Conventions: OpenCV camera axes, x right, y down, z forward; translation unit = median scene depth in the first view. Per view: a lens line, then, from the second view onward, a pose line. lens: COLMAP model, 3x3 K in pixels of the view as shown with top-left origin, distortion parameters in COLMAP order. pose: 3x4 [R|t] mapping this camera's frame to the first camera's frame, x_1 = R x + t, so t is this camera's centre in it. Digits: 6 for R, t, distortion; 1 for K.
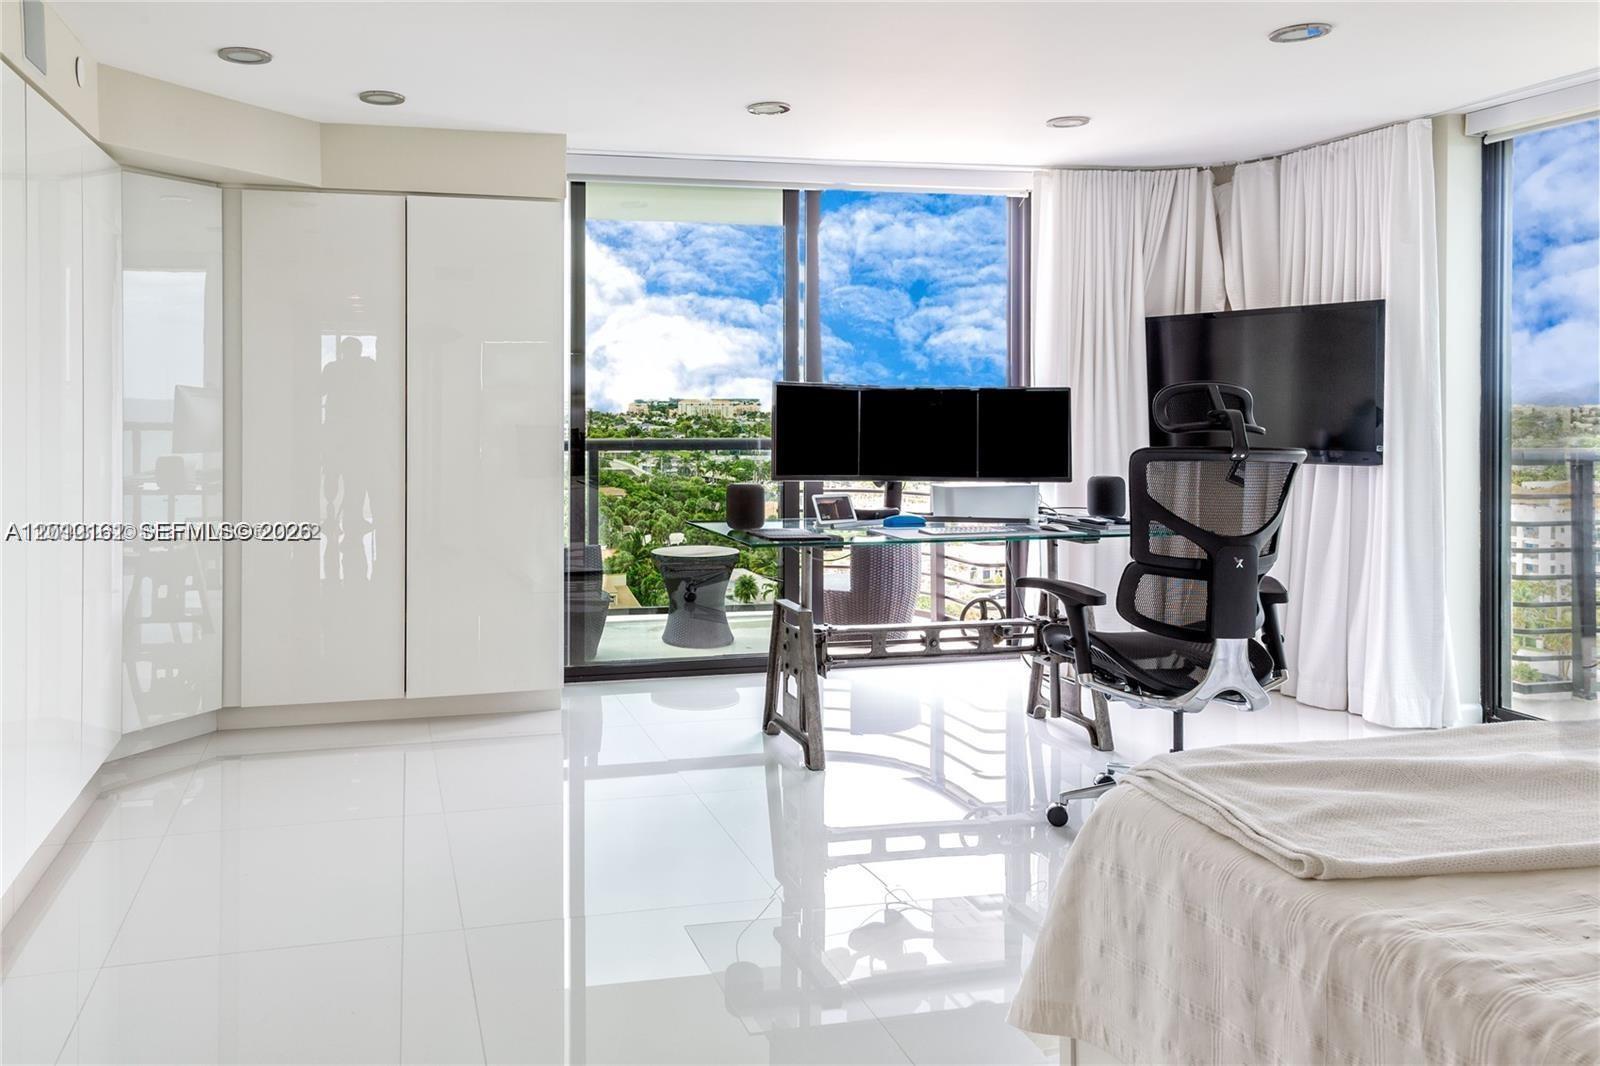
lens RADIAL K [[1160.3, 0, 804.7], [0, 1160.3, 401.8], [0, 0, 1]] dist [0.004203, -0.005523]
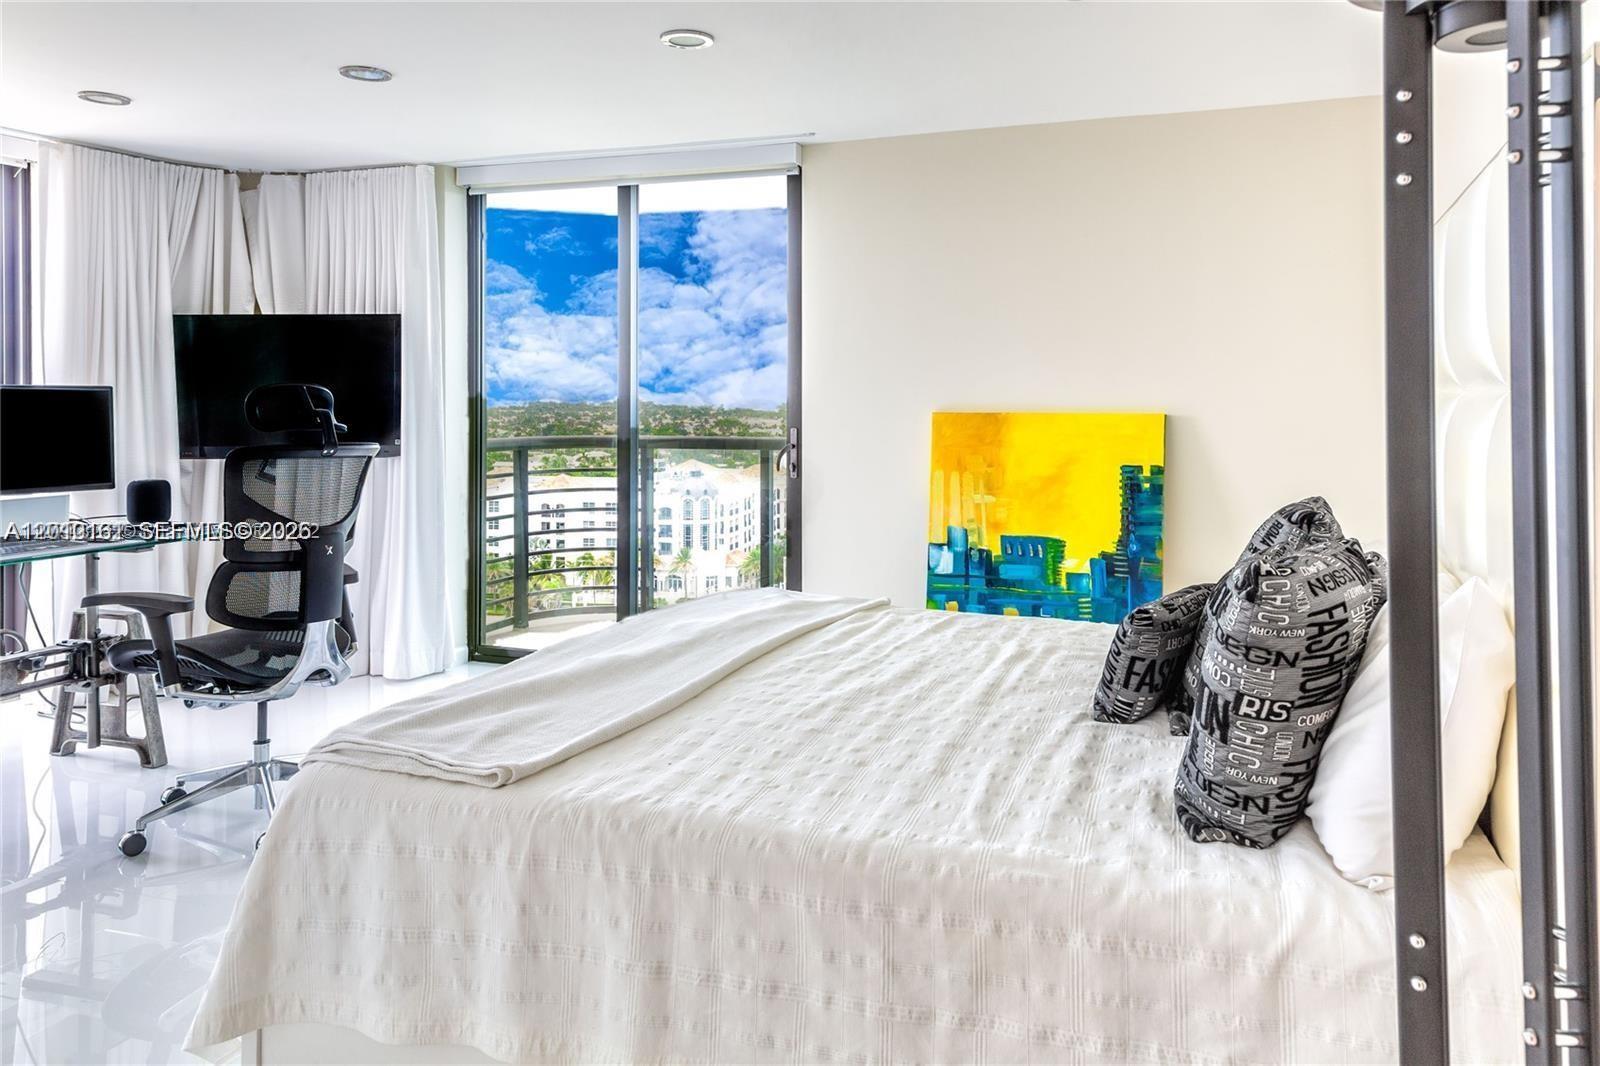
lens RADIAL K [[1160.3, 0, 804.7], [0, 1160.3, 401.8], [0, 0, 1]] dist [0.004203, -0.005523]
pose [[0.515143, -0.000019, 0.857104, -0.308999], [0.000452, 1.000000, -0.000250, 0.000362], [-0.857104, 0.000516, 0.515143, 0.055186]]
